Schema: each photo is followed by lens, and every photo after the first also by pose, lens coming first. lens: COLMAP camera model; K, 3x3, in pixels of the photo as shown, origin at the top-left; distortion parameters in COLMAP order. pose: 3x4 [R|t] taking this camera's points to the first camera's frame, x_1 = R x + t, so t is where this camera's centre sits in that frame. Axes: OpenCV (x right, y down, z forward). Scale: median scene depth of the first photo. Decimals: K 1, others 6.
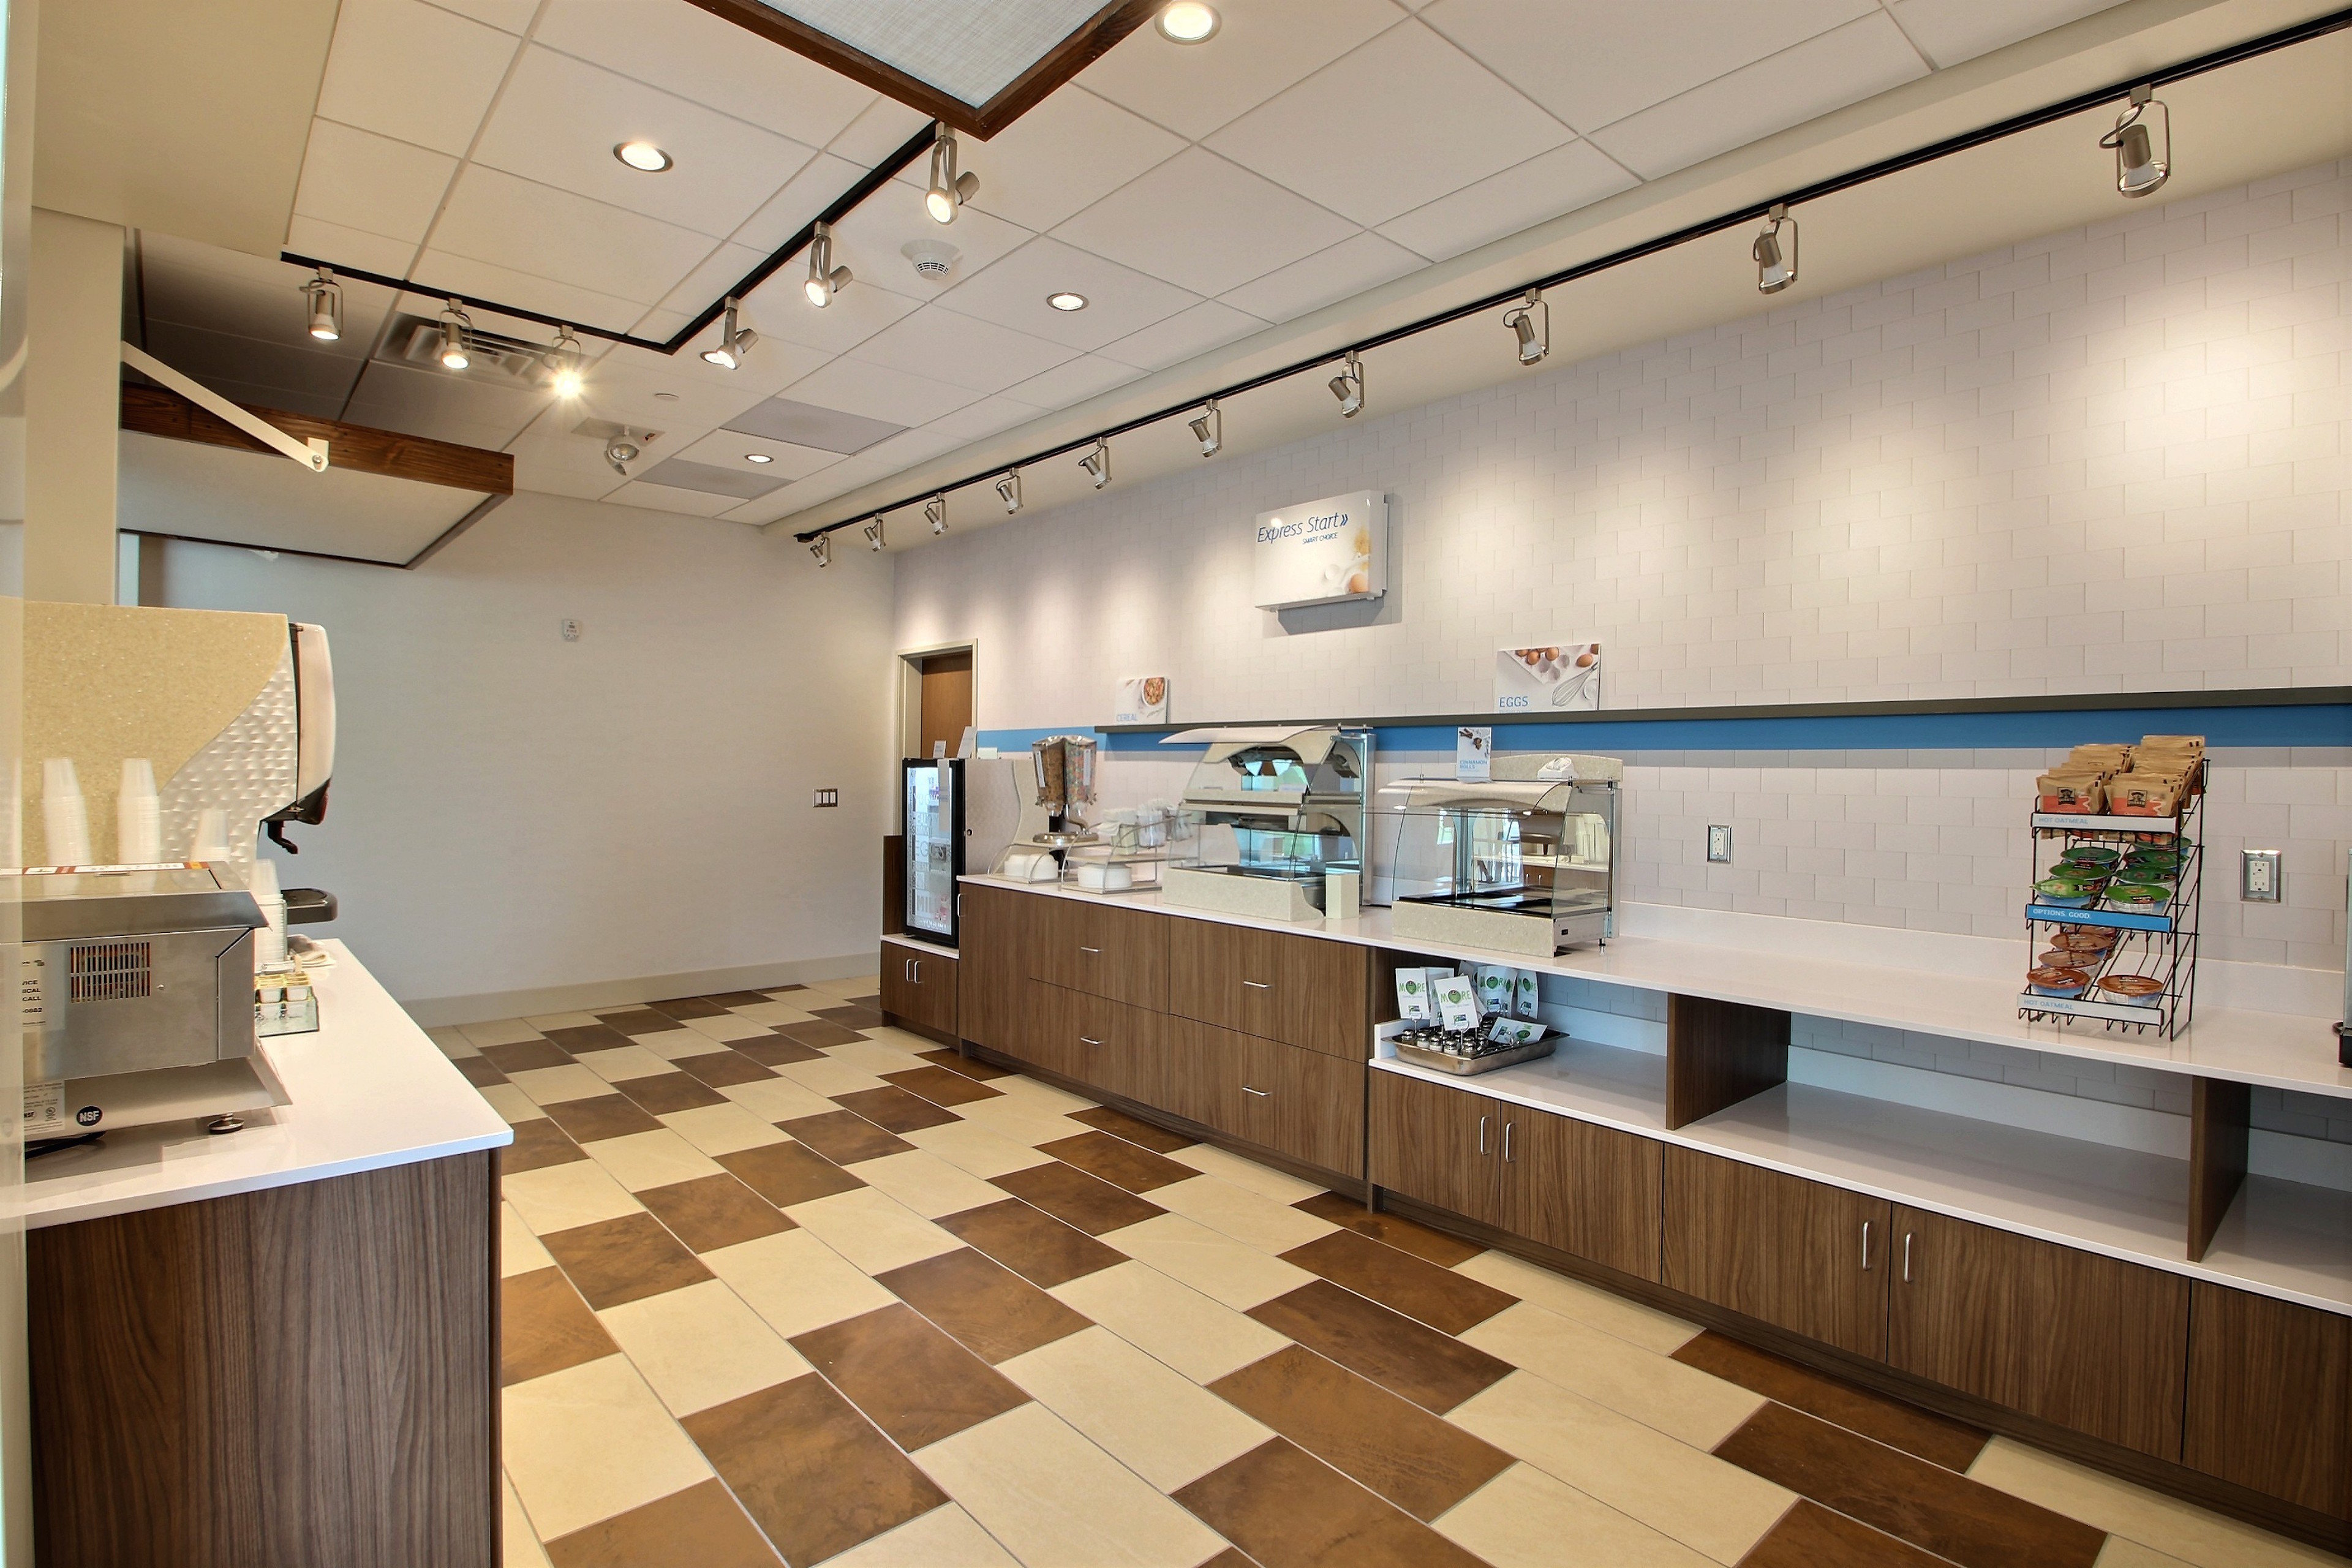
lens RADIAL K [[1150.3, 0, 1180.1], [0, 1150.3, 792.3], [0, 0, 1]] dist [0.000239, -0.000096]
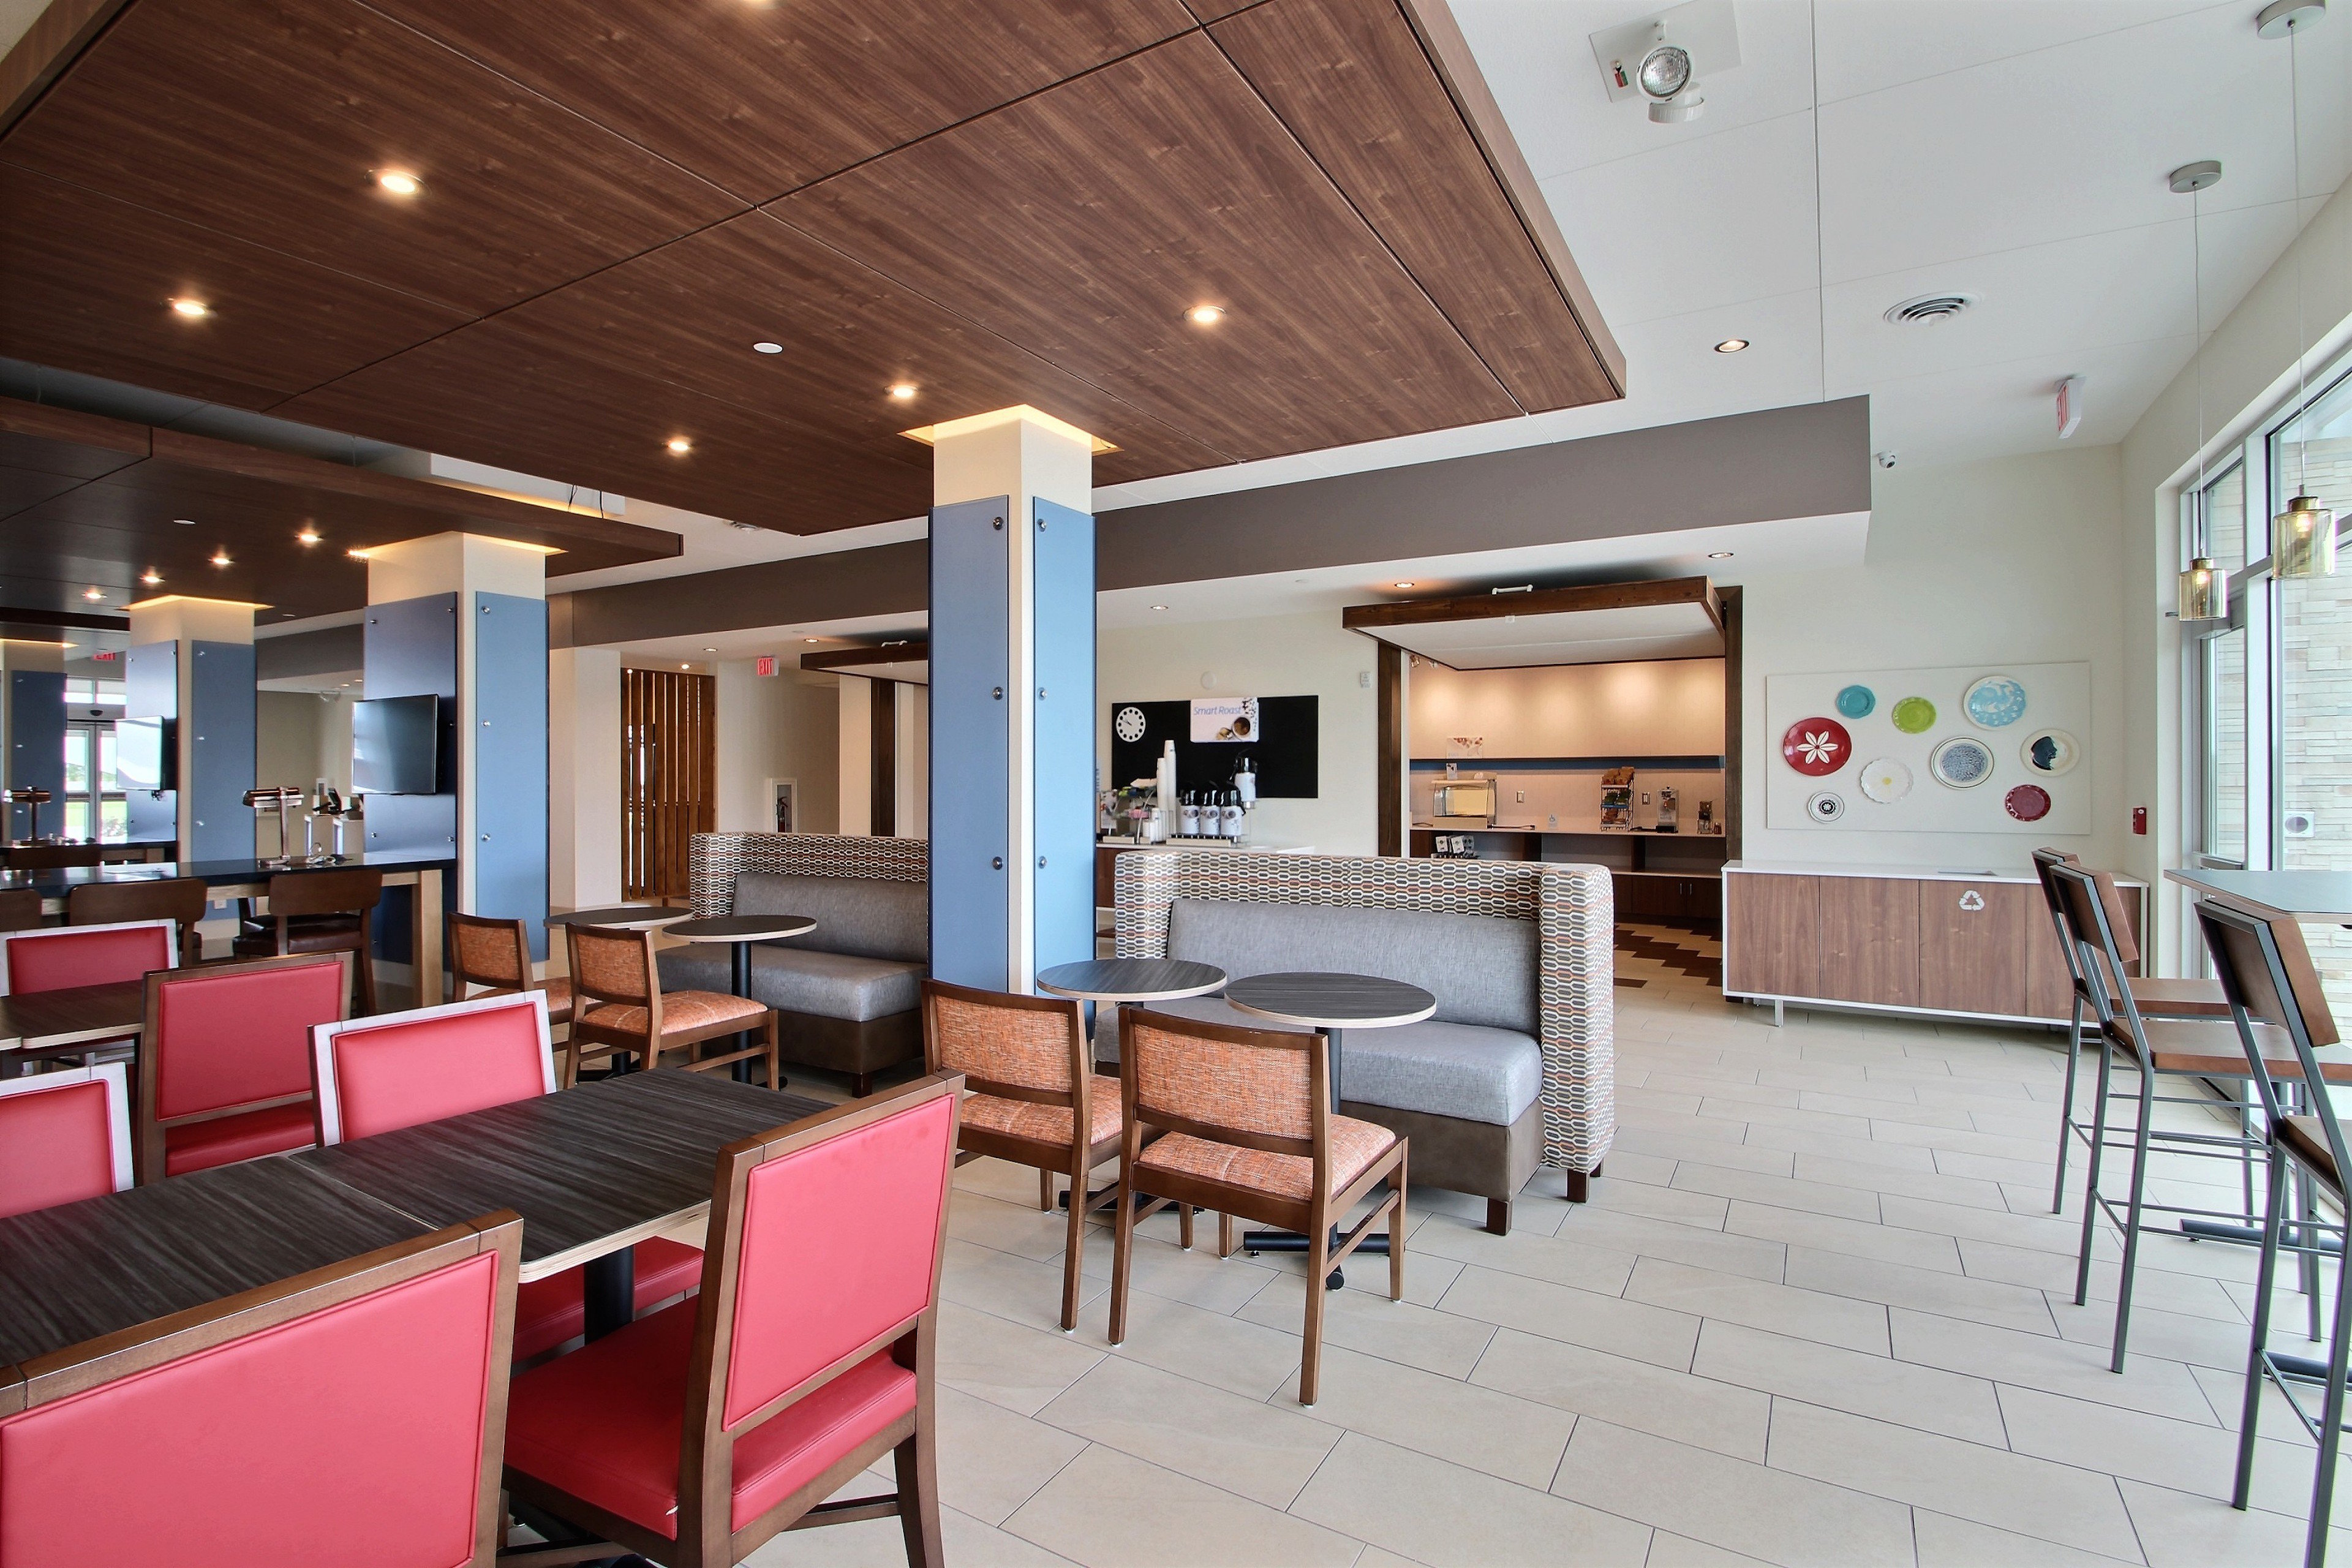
lens RADIAL K [[1085.6, 0, 1171.3], [0, 1085.6, 778.4], [0, 0, 1]] dist [0.000789, -0.000499]
pose [[0.954246, -0.007196, 0.298936, -1.856339], [0.015481, 0.999559, -0.025354, 0.066964], [-0.298622, 0.028822, 0.953936, -2.215961]]
